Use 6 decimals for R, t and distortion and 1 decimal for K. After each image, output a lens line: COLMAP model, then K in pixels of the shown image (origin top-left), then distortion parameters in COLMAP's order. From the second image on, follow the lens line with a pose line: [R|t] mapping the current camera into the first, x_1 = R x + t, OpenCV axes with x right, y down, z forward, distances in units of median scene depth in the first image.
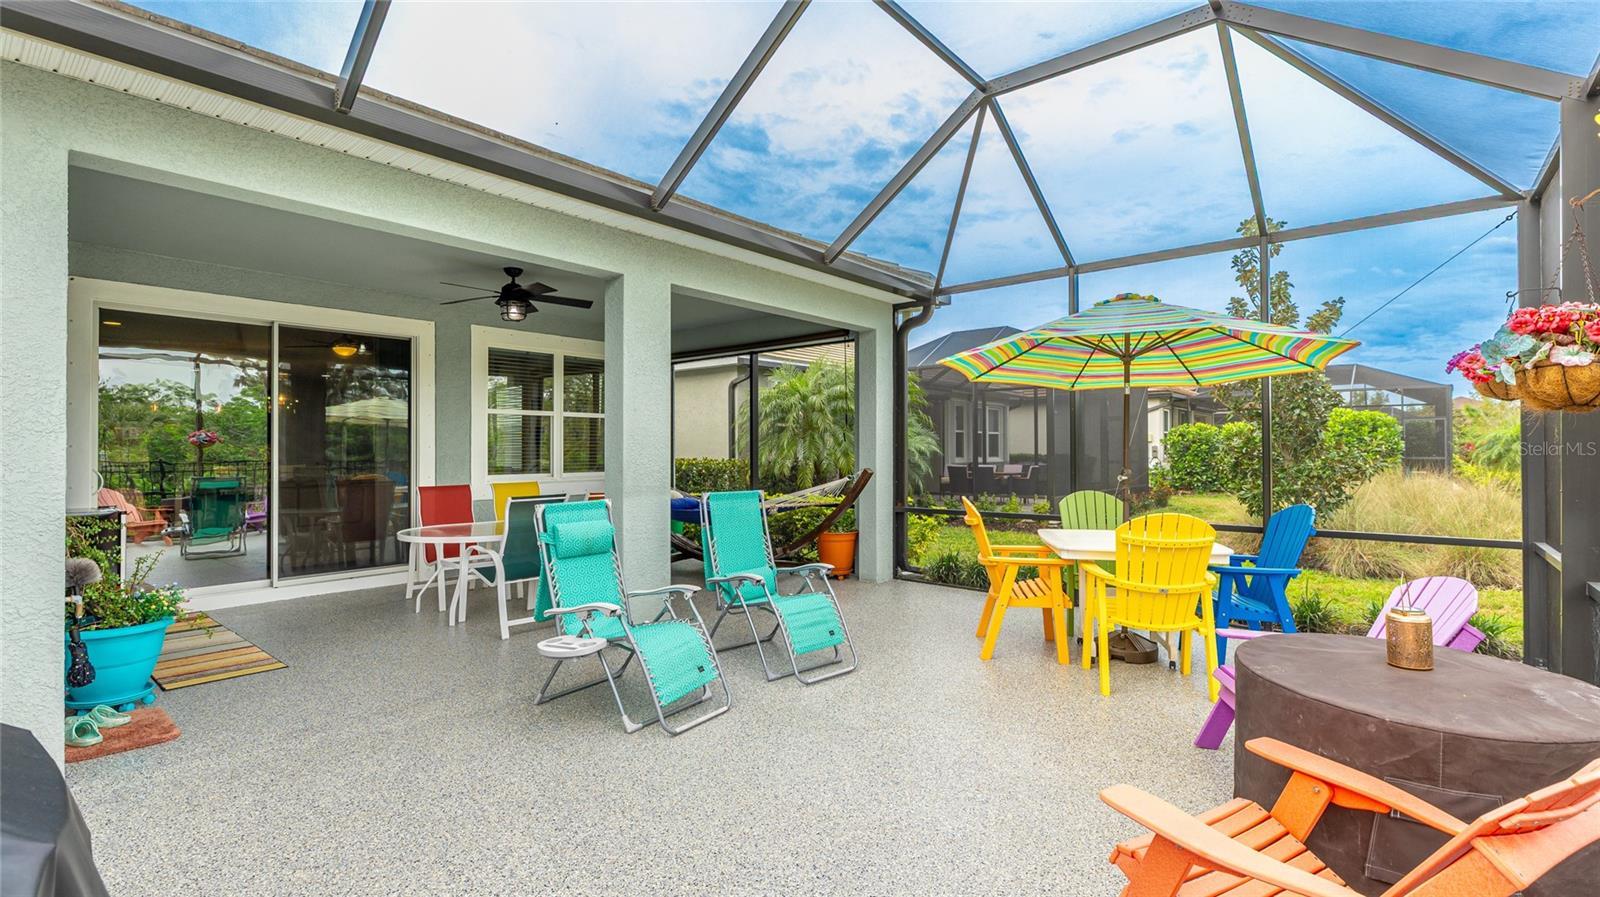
lens RADIAL K [[729.6, 0, 798.7], [0, 729.6, 440.3], [0, 0, 1]] dist [0.000695, -0.000017]
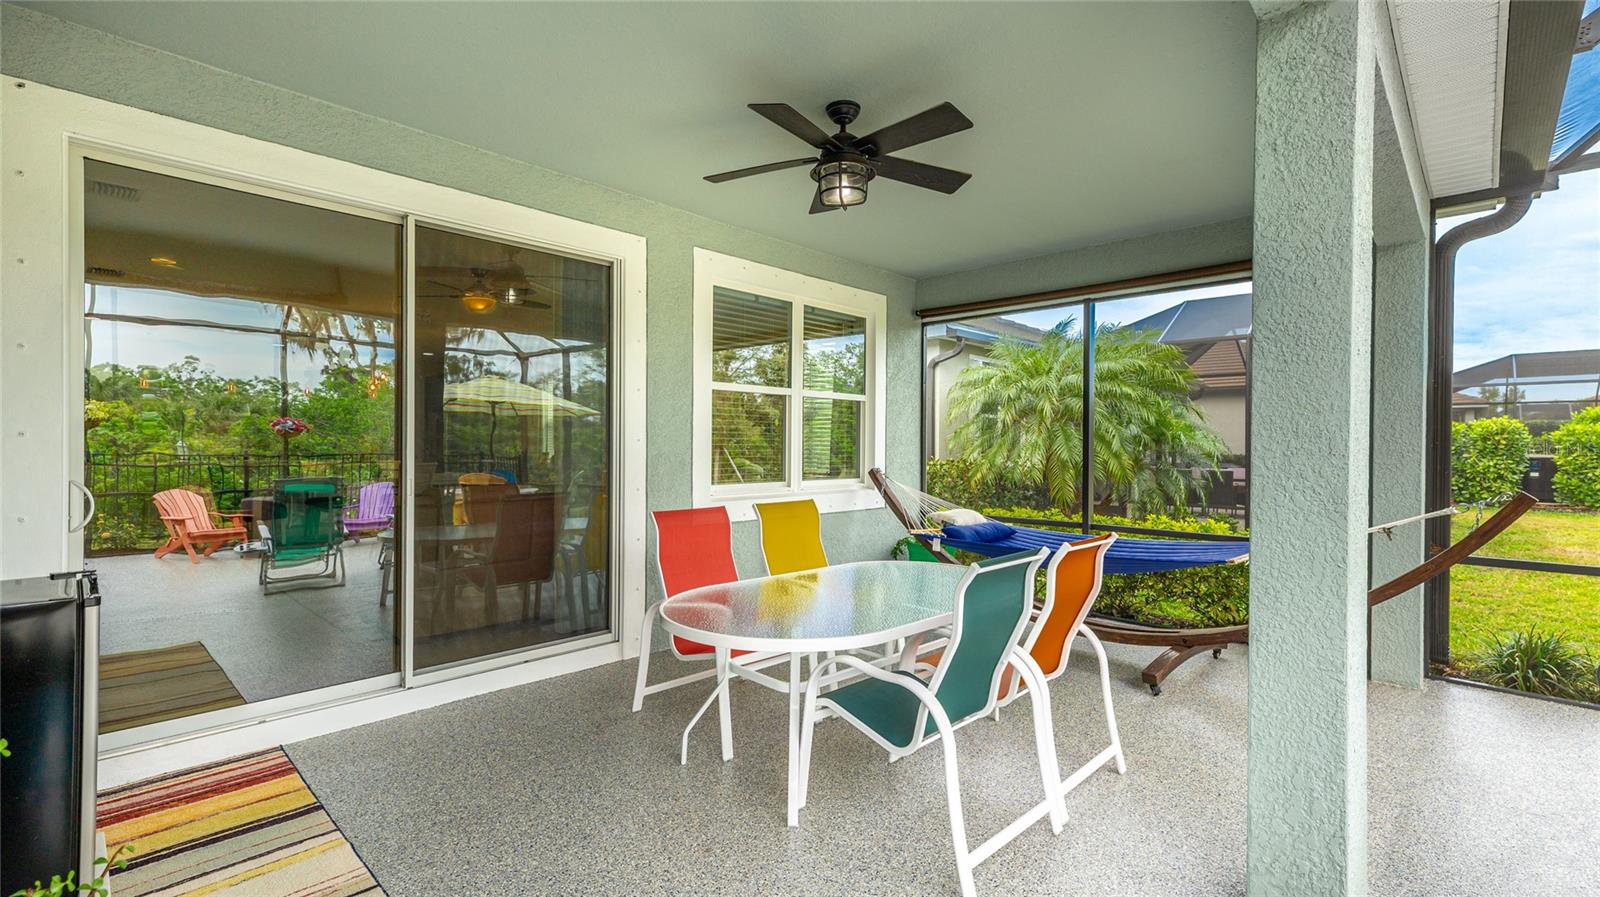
lens RADIAL K [[710.2, 0, 798.7], [0, 710.2, 445.1], [0, 0, 1]] dist [0.001397, 0.004750]
pose [[0.997971, 0.010431, -0.062802, -0.309578], [-0.009487, 0.999838, 0.015321, 0.001899], [0.062952, -0.014695, 0.997908, 0.381388]]
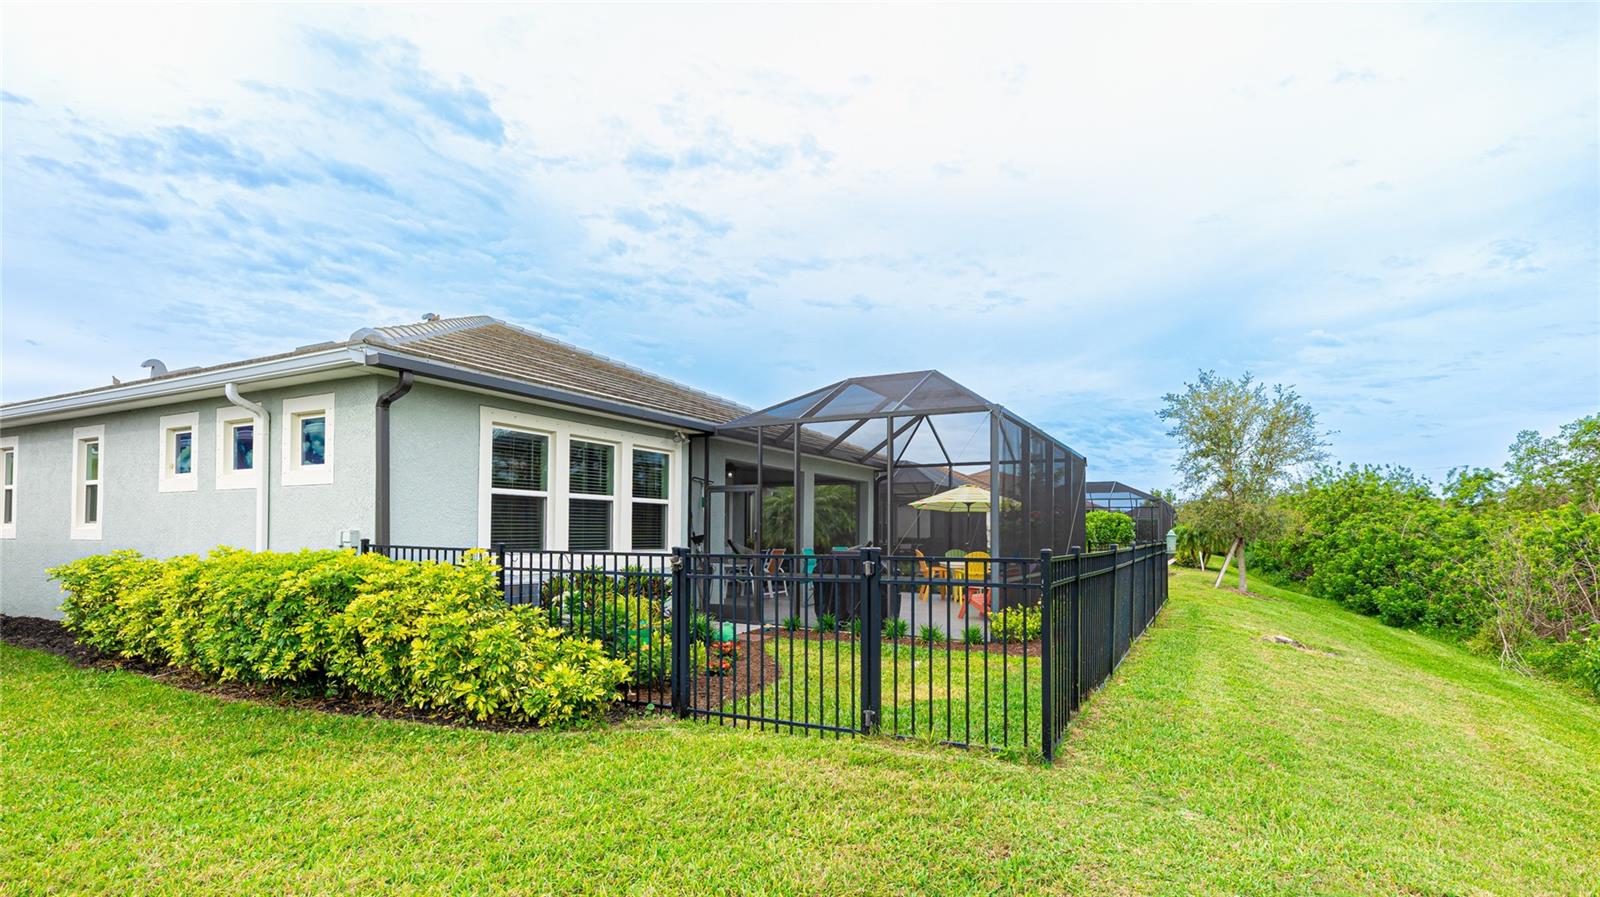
lens RADIAL K [[720.4, 0, 797.3], [0, 720.4, 514.6], [0, 0, 1]] dist [0.000593, 0.004906]
pose [[0.984511, 0.017187, 0.174477, -0.457777], [-0.014877, 0.999784, -0.014539, -0.009369], [-0.174689, 0.011718, 0.984554, -1.078843]]
